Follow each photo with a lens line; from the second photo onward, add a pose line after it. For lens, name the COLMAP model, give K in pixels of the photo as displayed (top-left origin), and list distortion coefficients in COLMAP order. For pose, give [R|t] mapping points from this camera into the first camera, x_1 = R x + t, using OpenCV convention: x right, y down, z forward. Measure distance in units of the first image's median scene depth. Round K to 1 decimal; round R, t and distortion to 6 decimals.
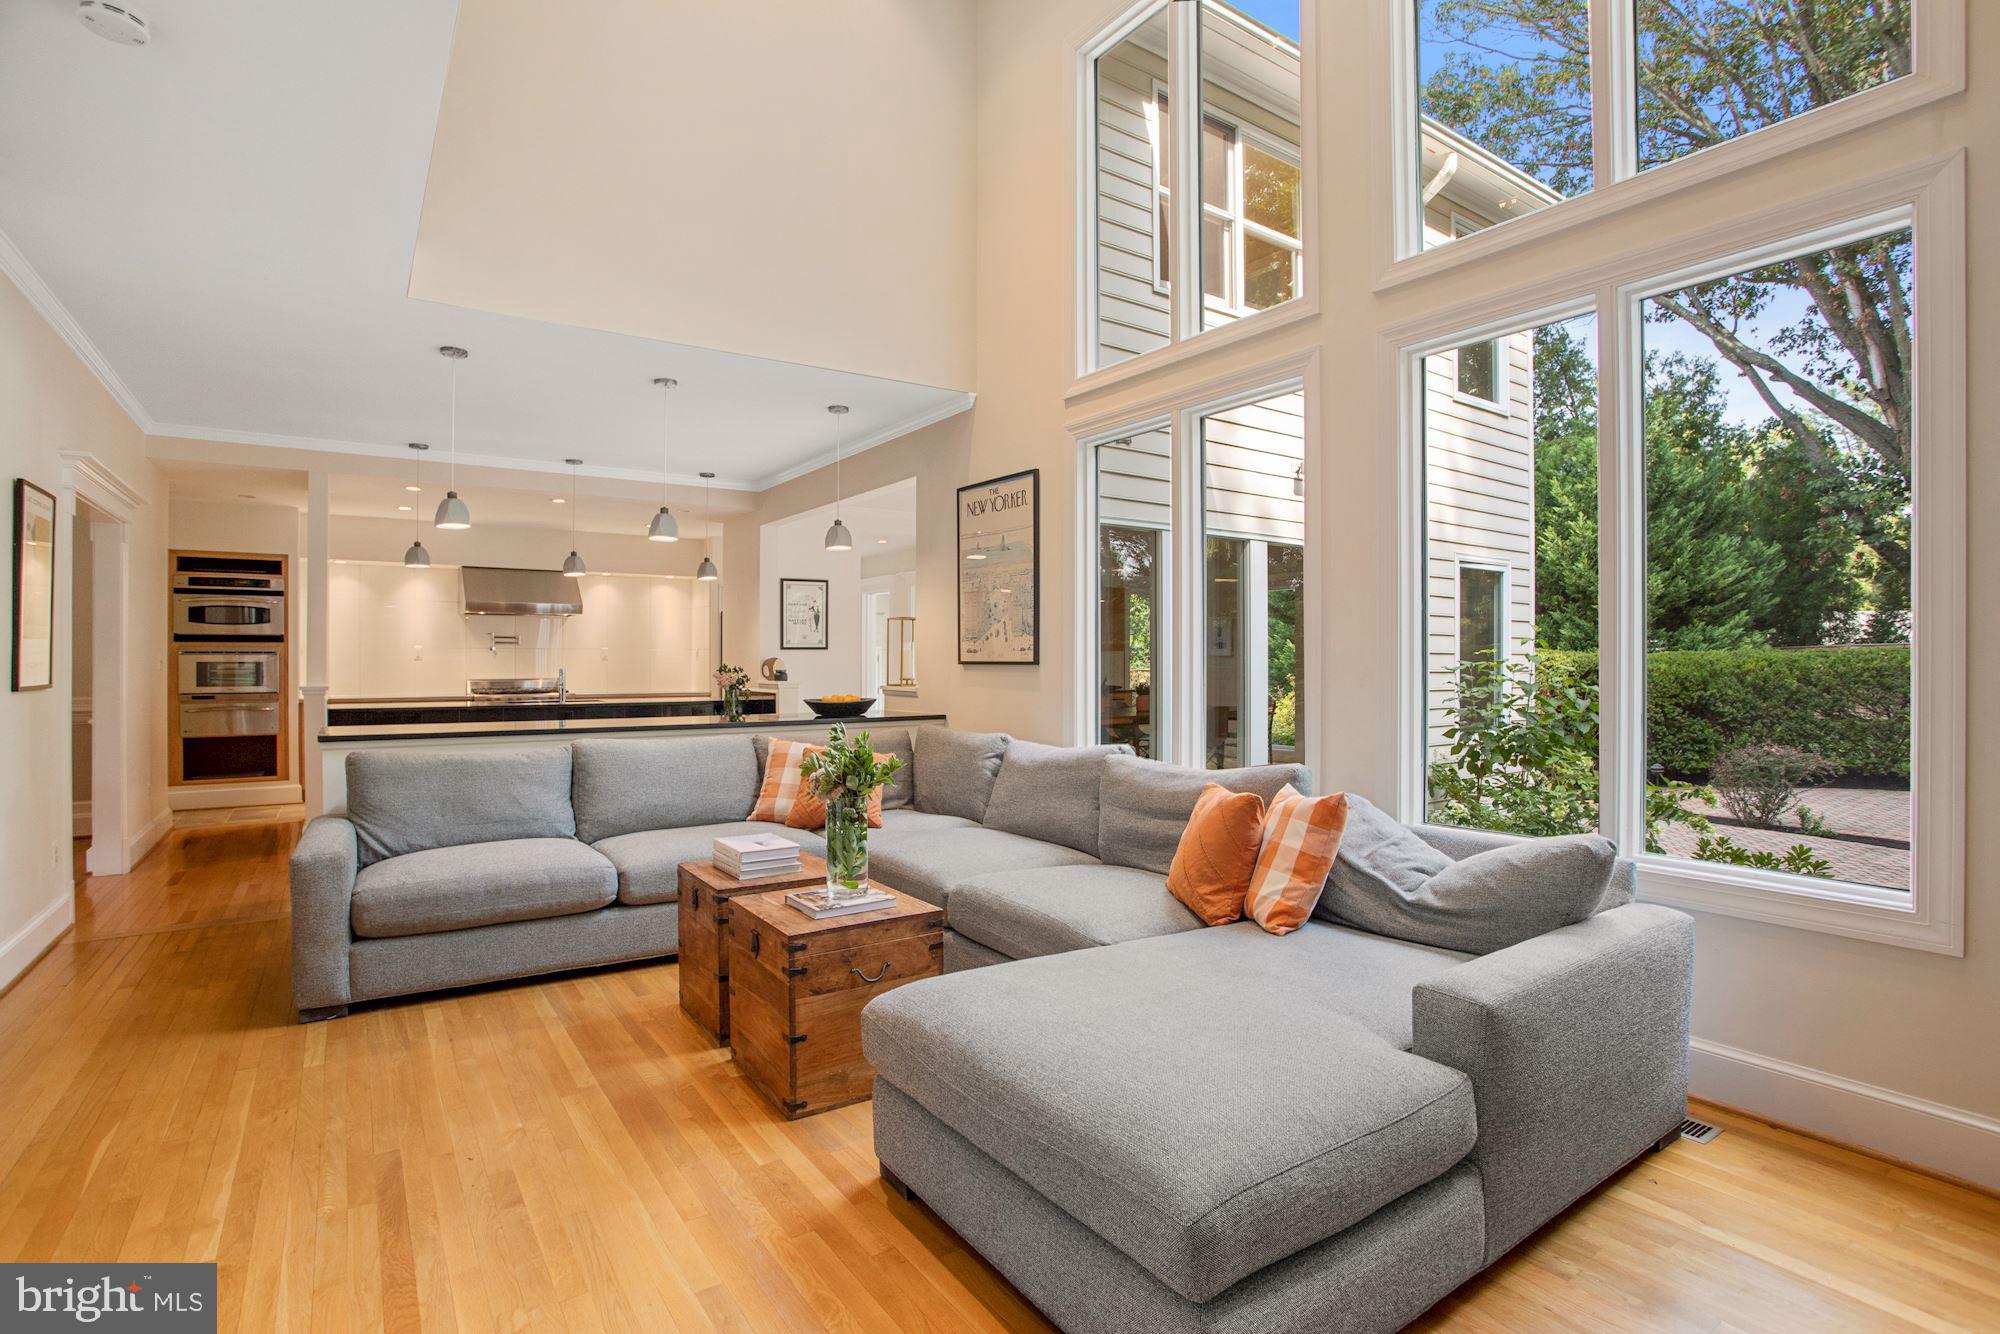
lens RADIAL K [[916.3, 0, 940.0], [0, 916.3, 659.6], [0, 0, 1]] dist [-0.001503, -0.000121]
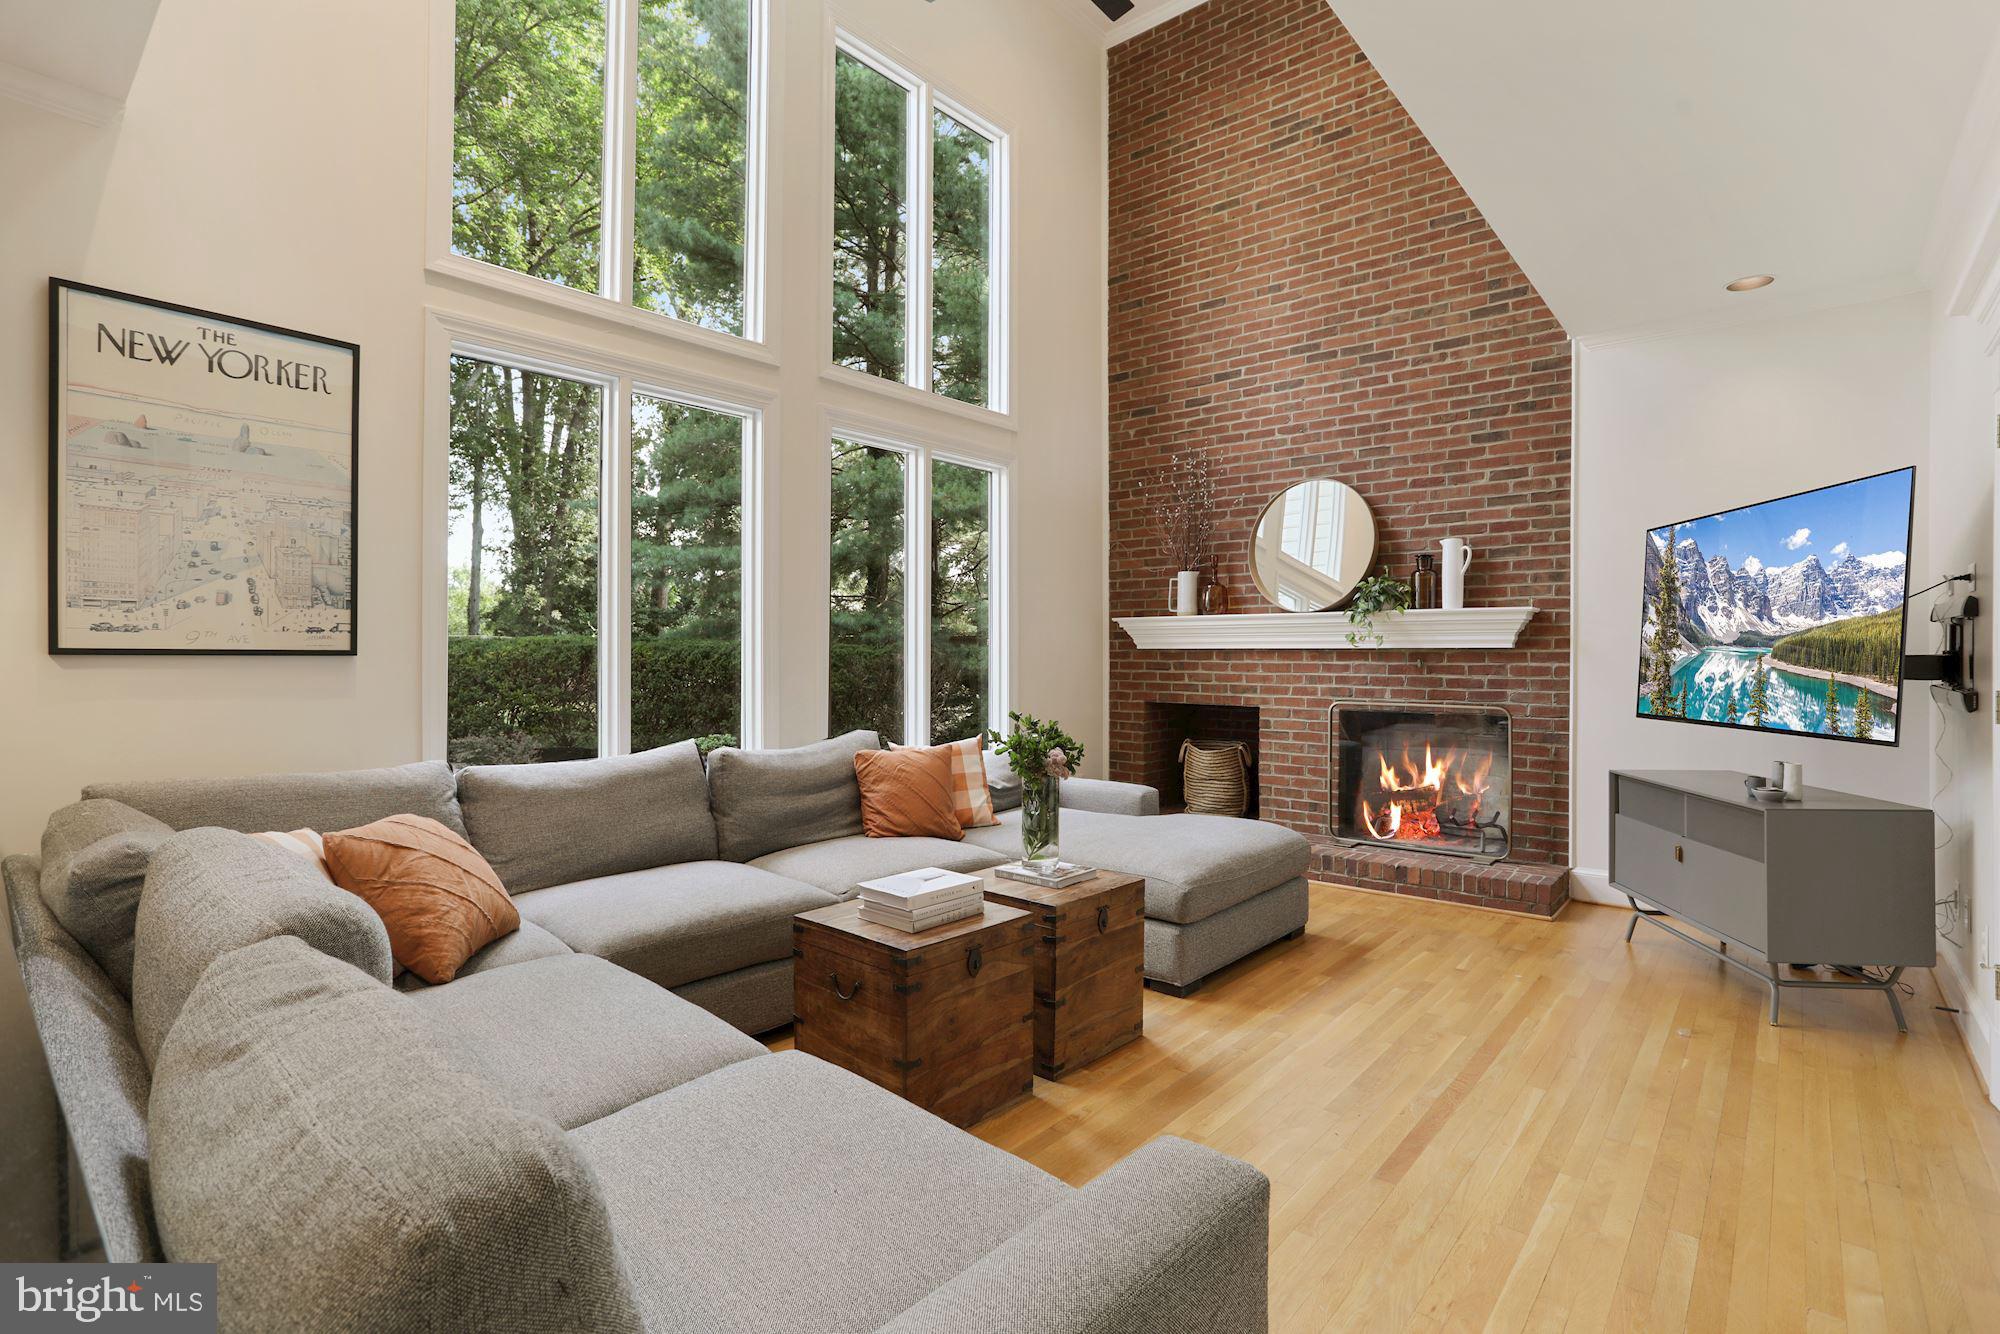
lens RADIAL K [[969.3, 0, 1003.9], [0, 969.3, 658.6], [0, 0, 1]] dist [-0.068269, 0.032547]
pose [[-0.285775, -0.004757, 0.958285, -0.397801], [-0.003932, 0.999985, 0.003792, 0.002325], [-0.958289, -0.002685, -0.285789, 0.464540]]
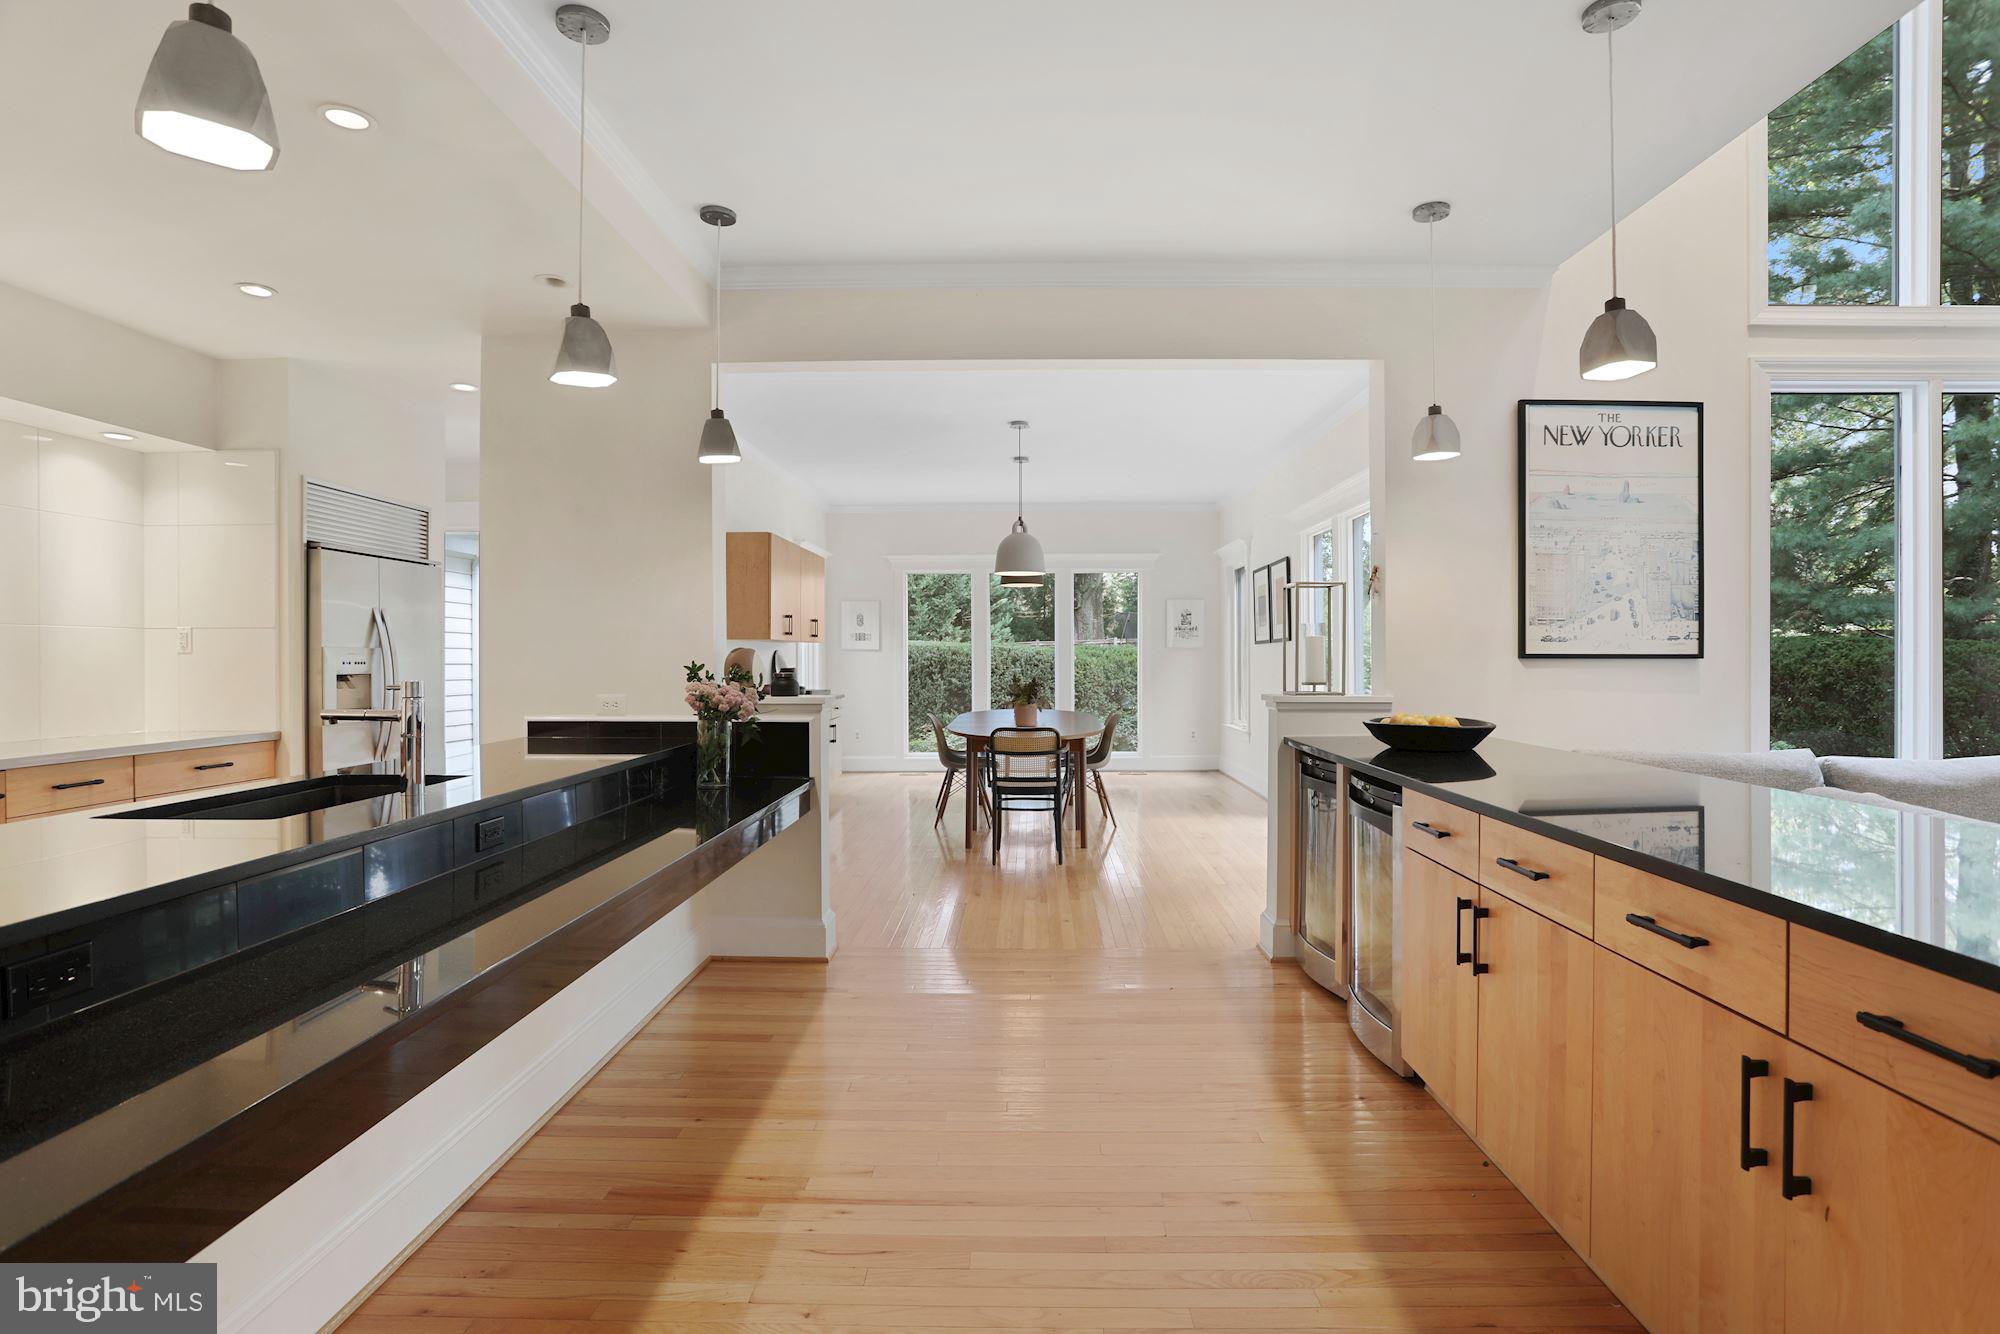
lens RADIAL K [[969.3, 0, 1003.9], [0, 969.3, 658.6], [0, 0, 1]] dist [-0.068269, 0.032547]
pose [[0.561290, -0.005193, 0.827603, -0.538368], [0.001031, 0.999984, 0.005575, 0.000540], [-0.827618, -0.002276, 0.561287, 0.638564]]
